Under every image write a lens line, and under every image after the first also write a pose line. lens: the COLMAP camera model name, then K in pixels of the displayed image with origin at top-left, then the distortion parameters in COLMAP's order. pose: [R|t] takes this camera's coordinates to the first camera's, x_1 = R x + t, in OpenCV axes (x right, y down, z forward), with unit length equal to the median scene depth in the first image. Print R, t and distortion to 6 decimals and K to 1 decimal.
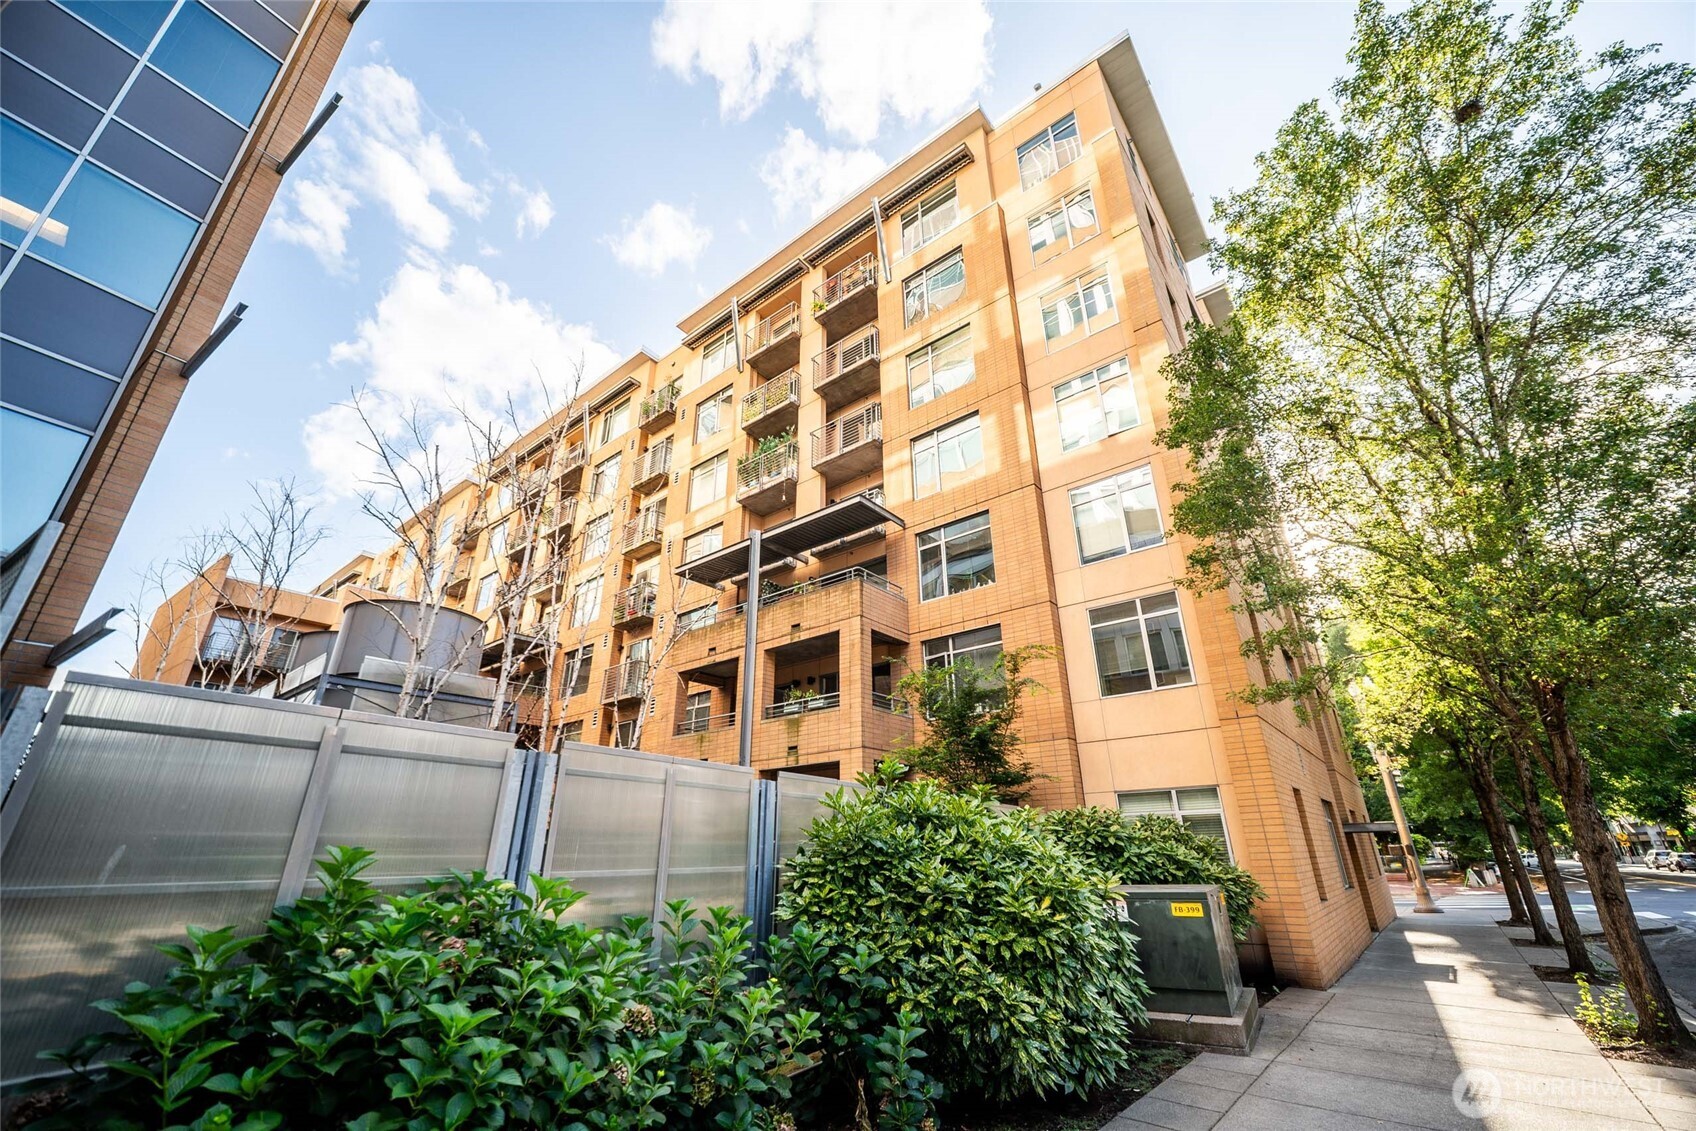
lens RADIAL K [[681.5, 0, 848.0], [0, 681.5, 565.5], [0, 0, 1]] dist [-0.000781, 0.000046]
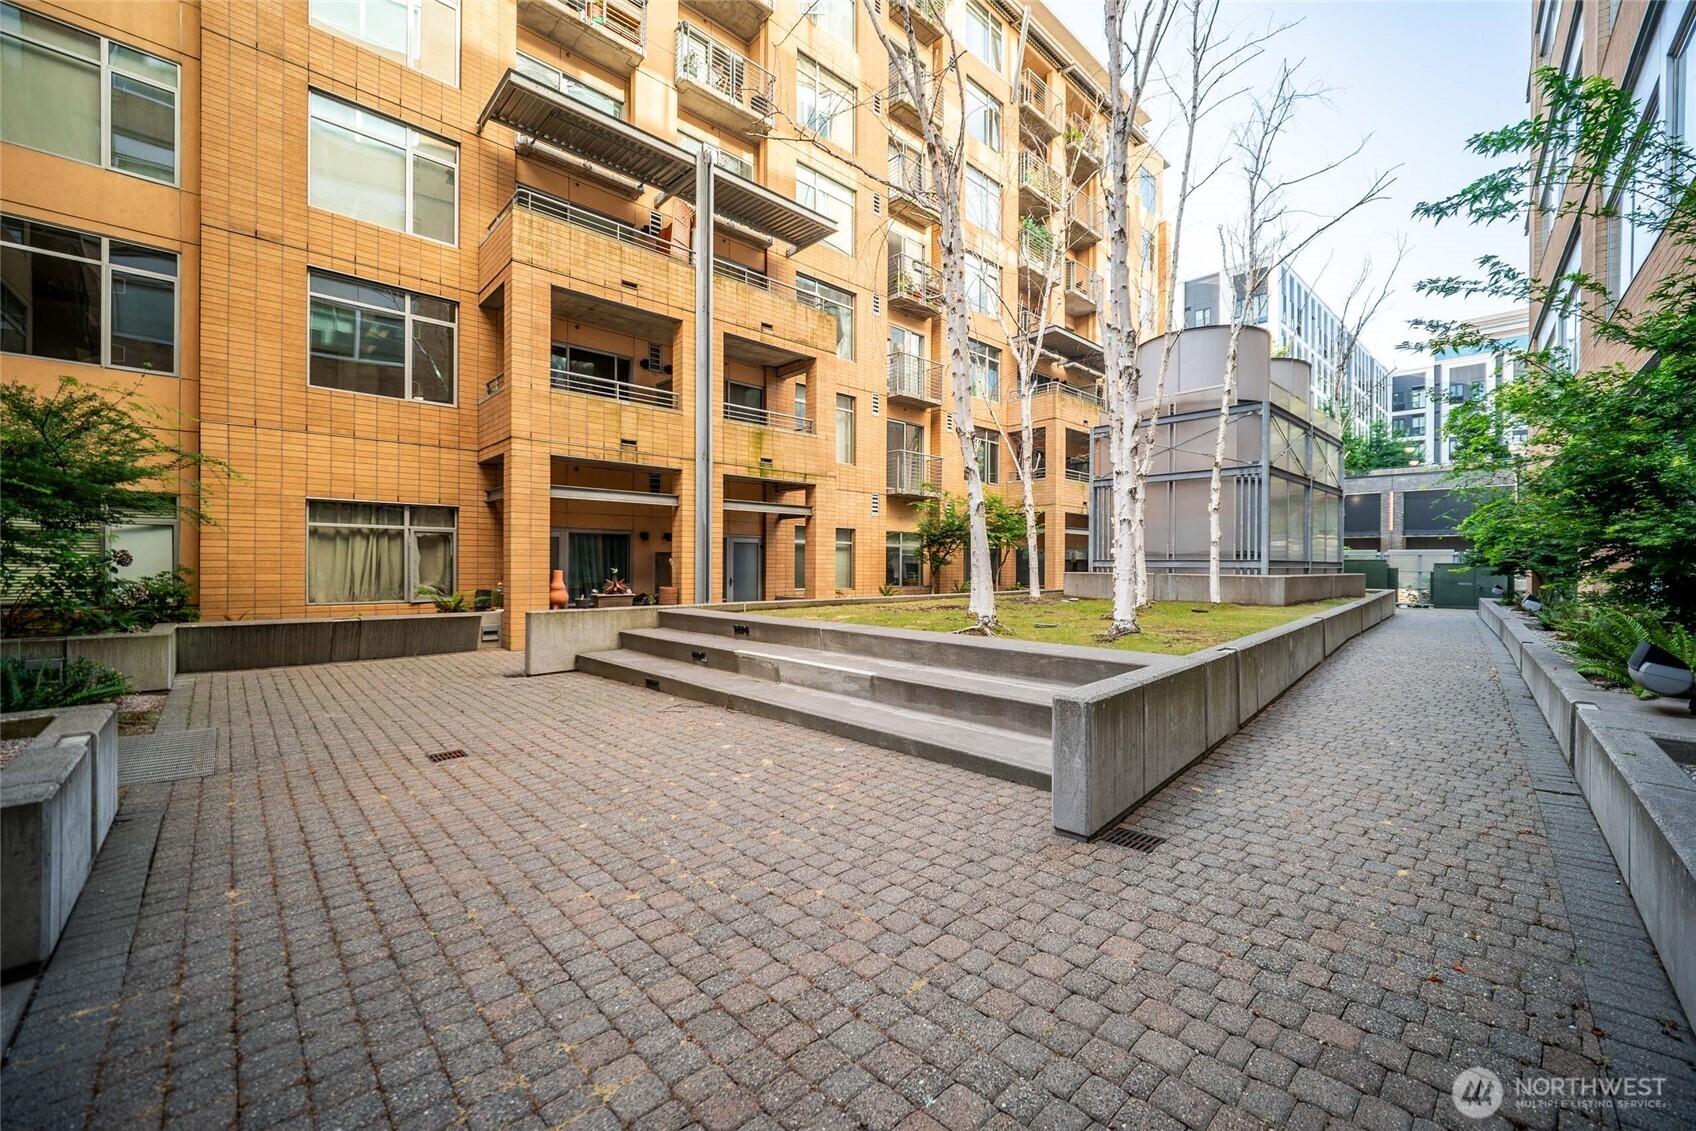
lens RADIAL K [[681.5, 0, 848.0], [0, 681.5, 565.5], [0, 0, 1]] dist [-0.000781, 0.000046]
pose [[0.144274, 0.013372, 0.989447, -0.837538], [-0.394689, 0.917705, 0.045148, 0.263785], [-0.907417, -0.397038, 0.137679, 0.595839]]
